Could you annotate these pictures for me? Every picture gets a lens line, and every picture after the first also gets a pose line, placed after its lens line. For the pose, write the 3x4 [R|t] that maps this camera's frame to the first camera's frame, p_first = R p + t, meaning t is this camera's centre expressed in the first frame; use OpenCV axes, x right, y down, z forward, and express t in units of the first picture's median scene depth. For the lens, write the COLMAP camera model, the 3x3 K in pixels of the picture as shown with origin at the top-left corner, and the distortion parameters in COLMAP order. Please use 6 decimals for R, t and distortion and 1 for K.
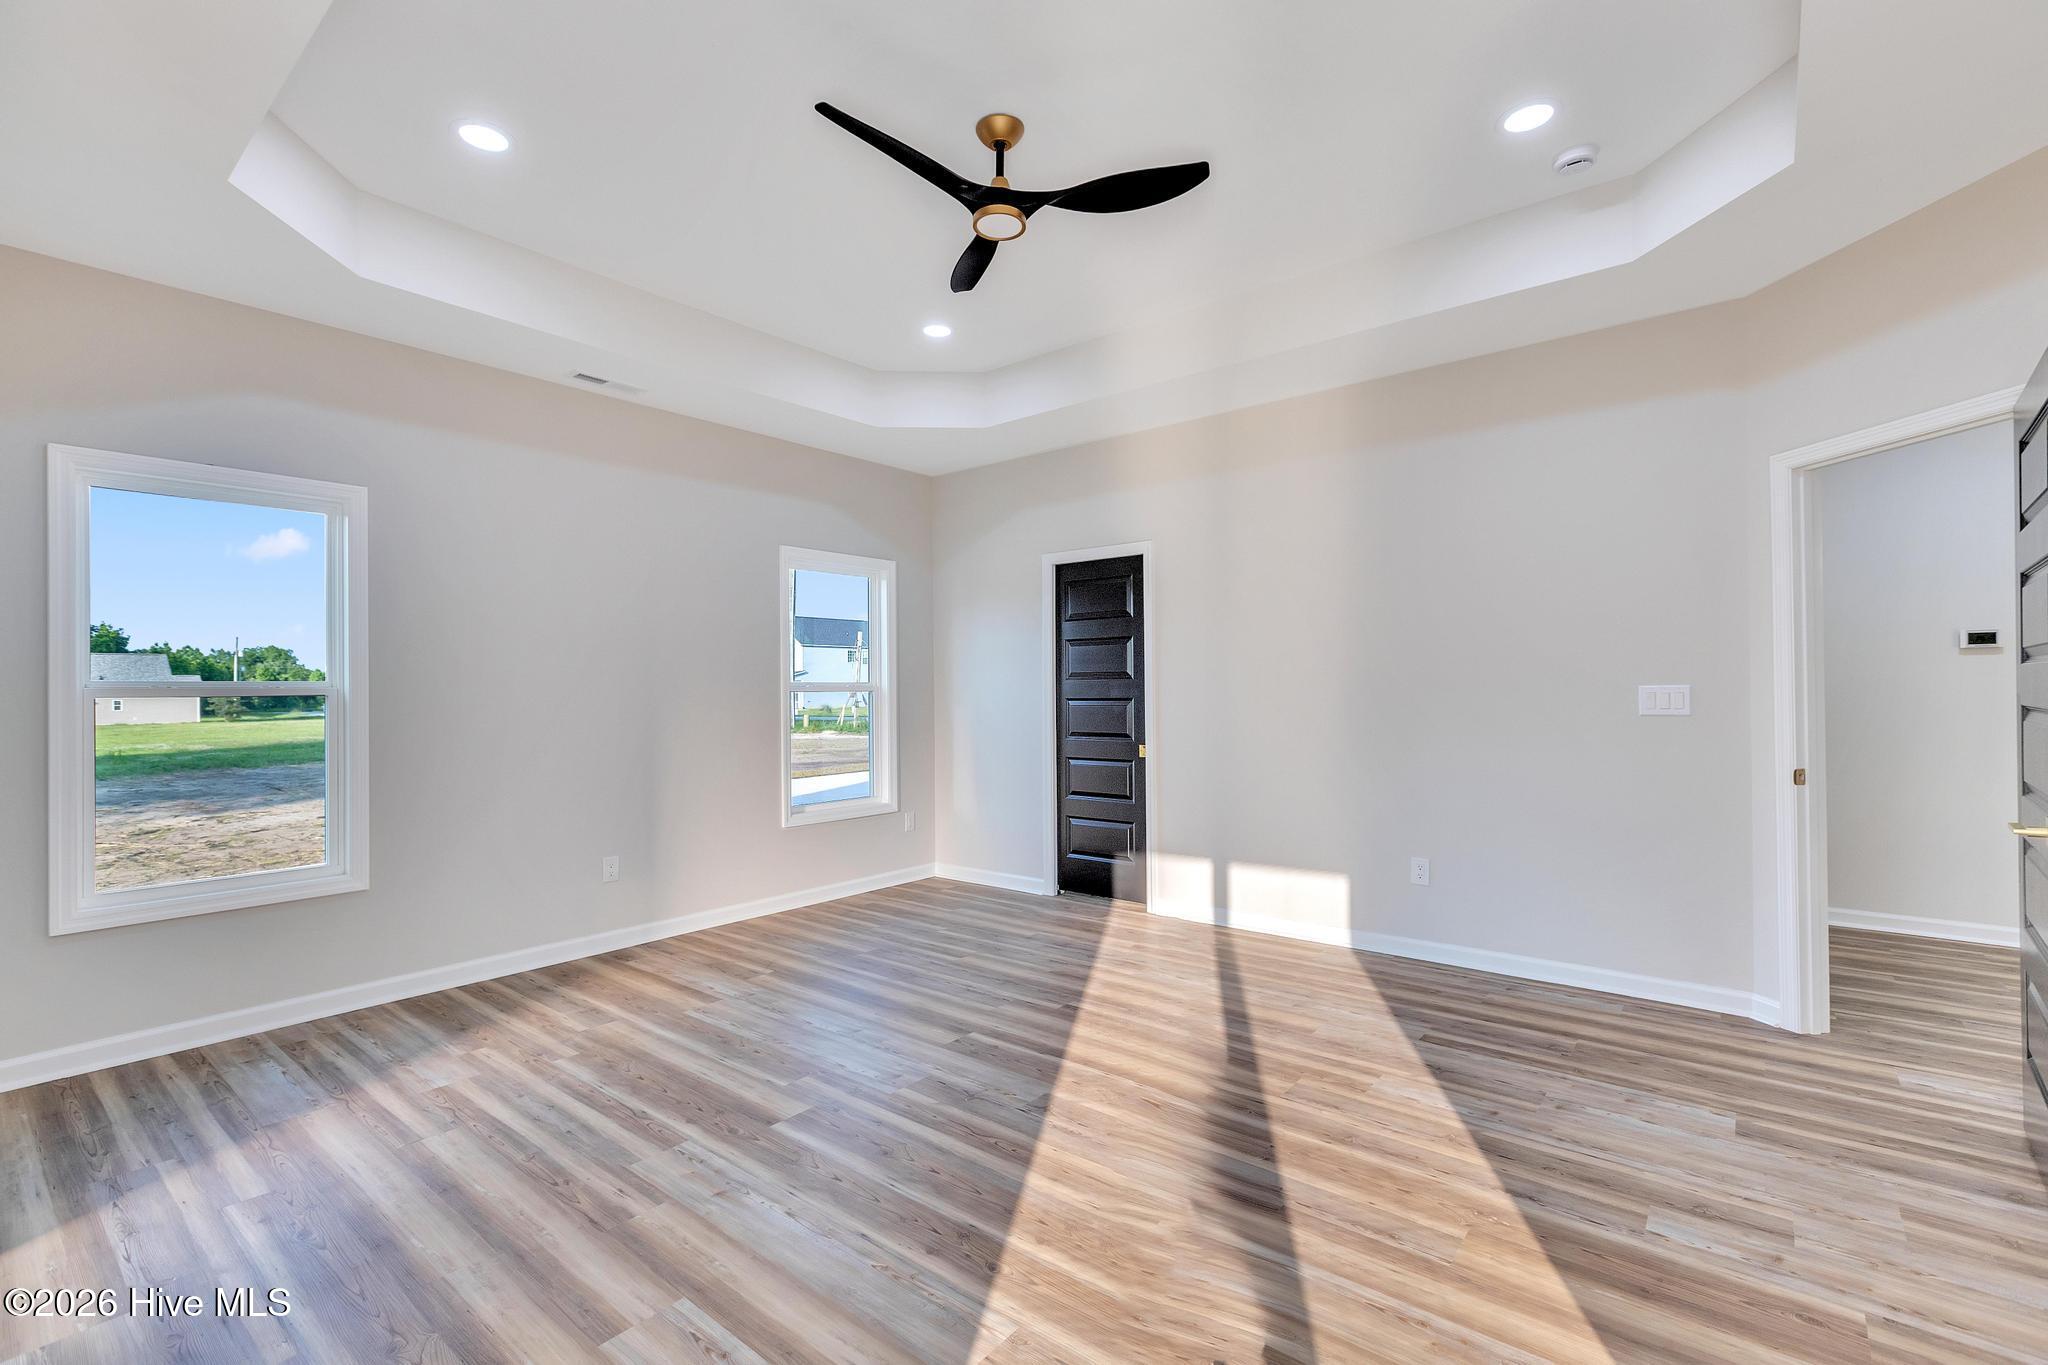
lens RADIAL K [[910.1, 0, 1026.6], [0, 910.1, 682.9], [0, 0, 1]] dist [-0.000400, -0.000607]
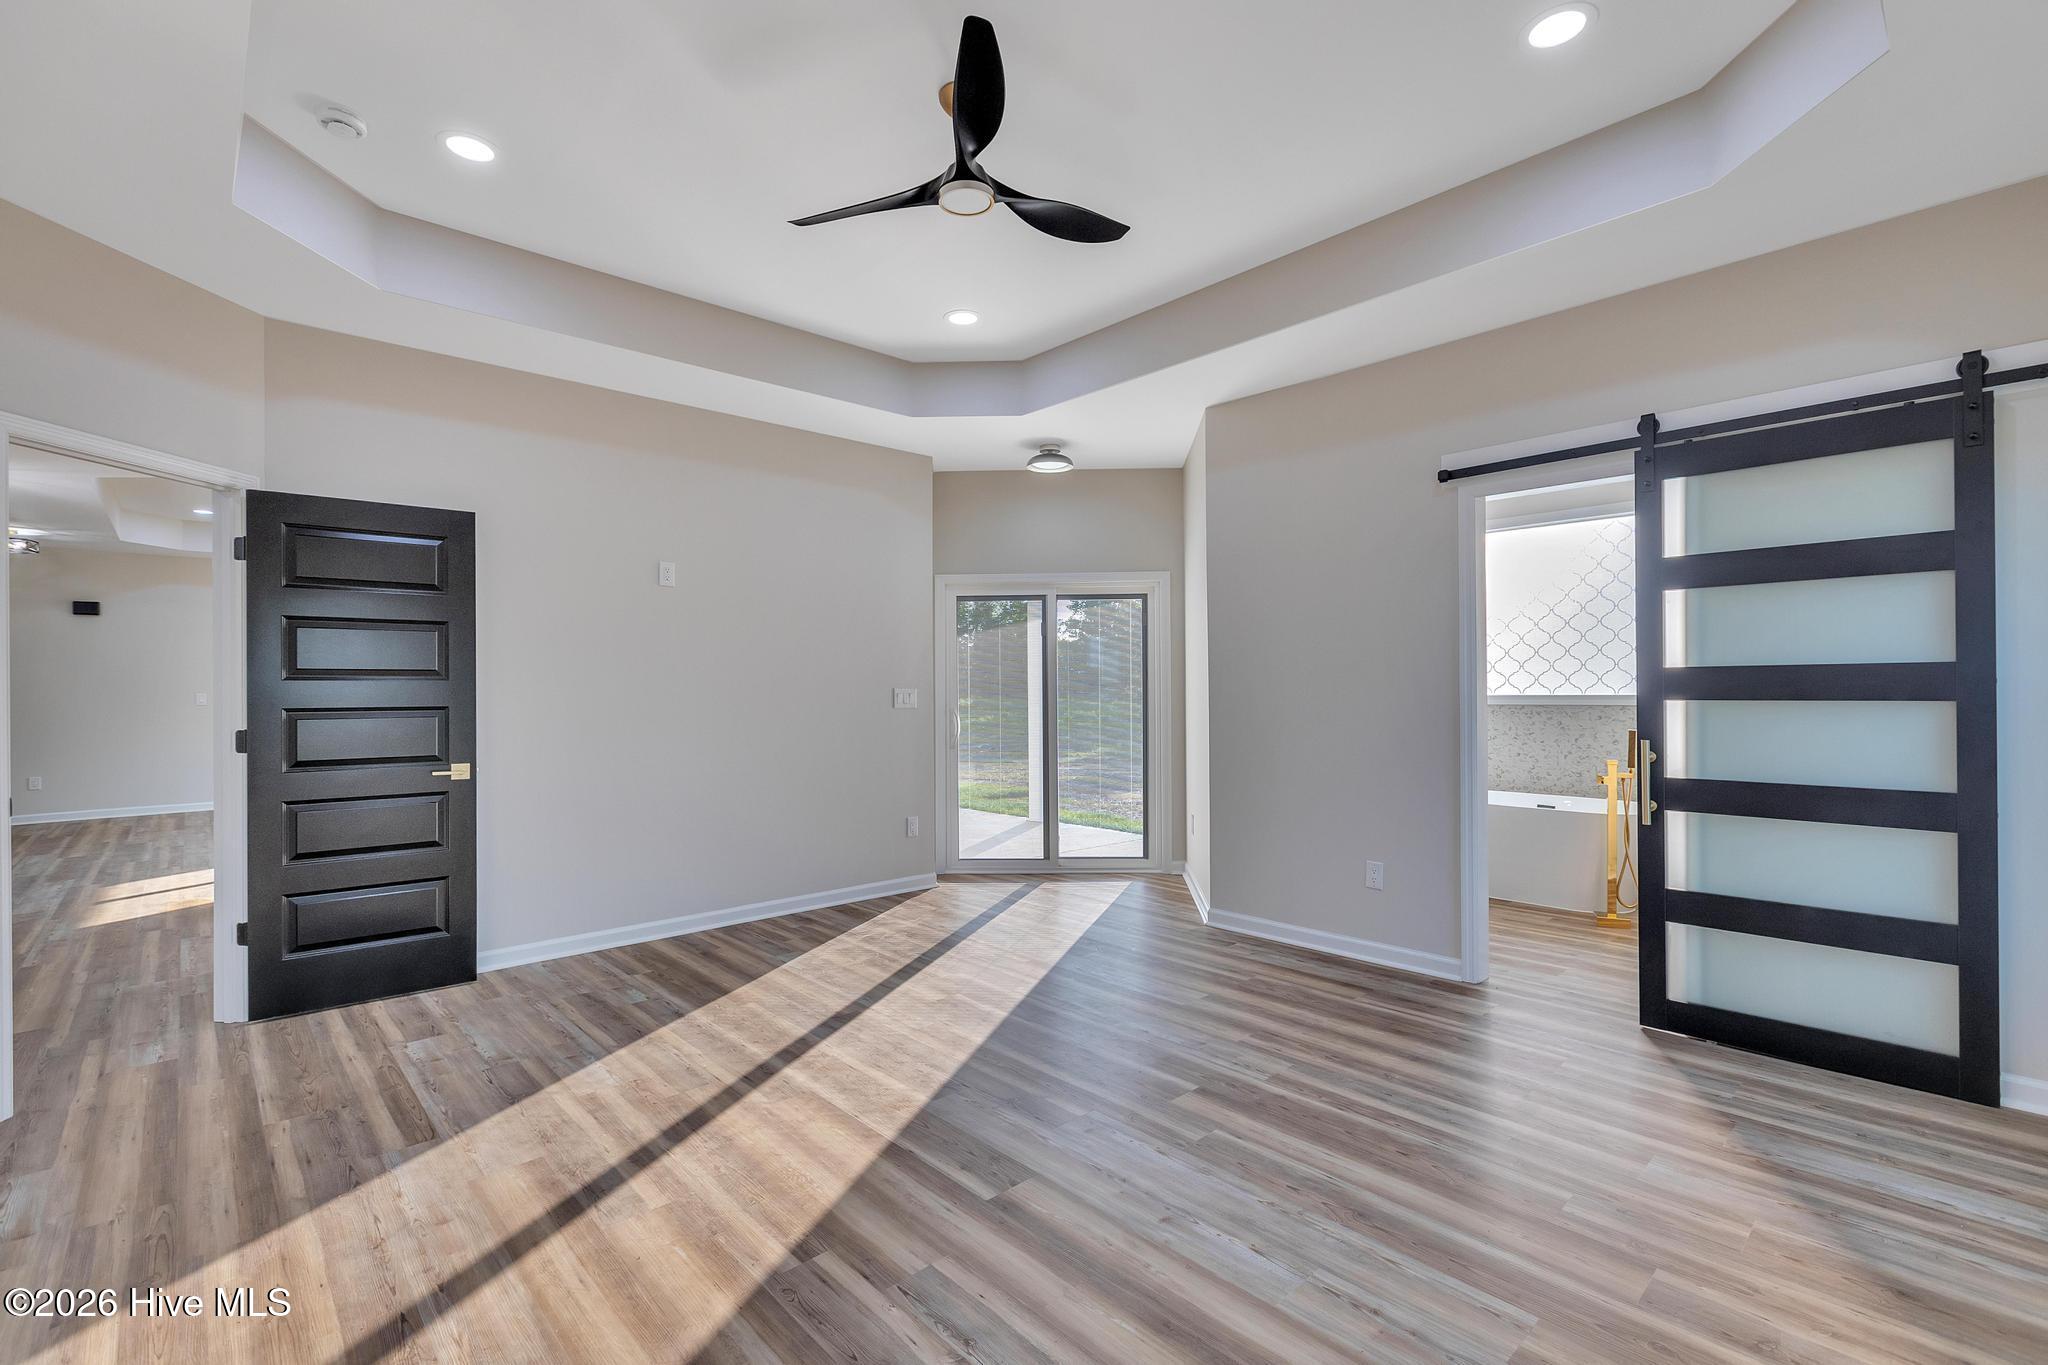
lens RADIAL K [[910.1, 0, 1026.6], [0, 910.1, 682.9], [0, 0, 1]] dist [-0.000400, -0.000607]
pose [[-0.990129, 0.015390, 0.139312, -0.218227], [0.013411, 0.999796, -0.015129, 0.018464], [-0.139517, -0.013112, -0.990133, 1.950849]]
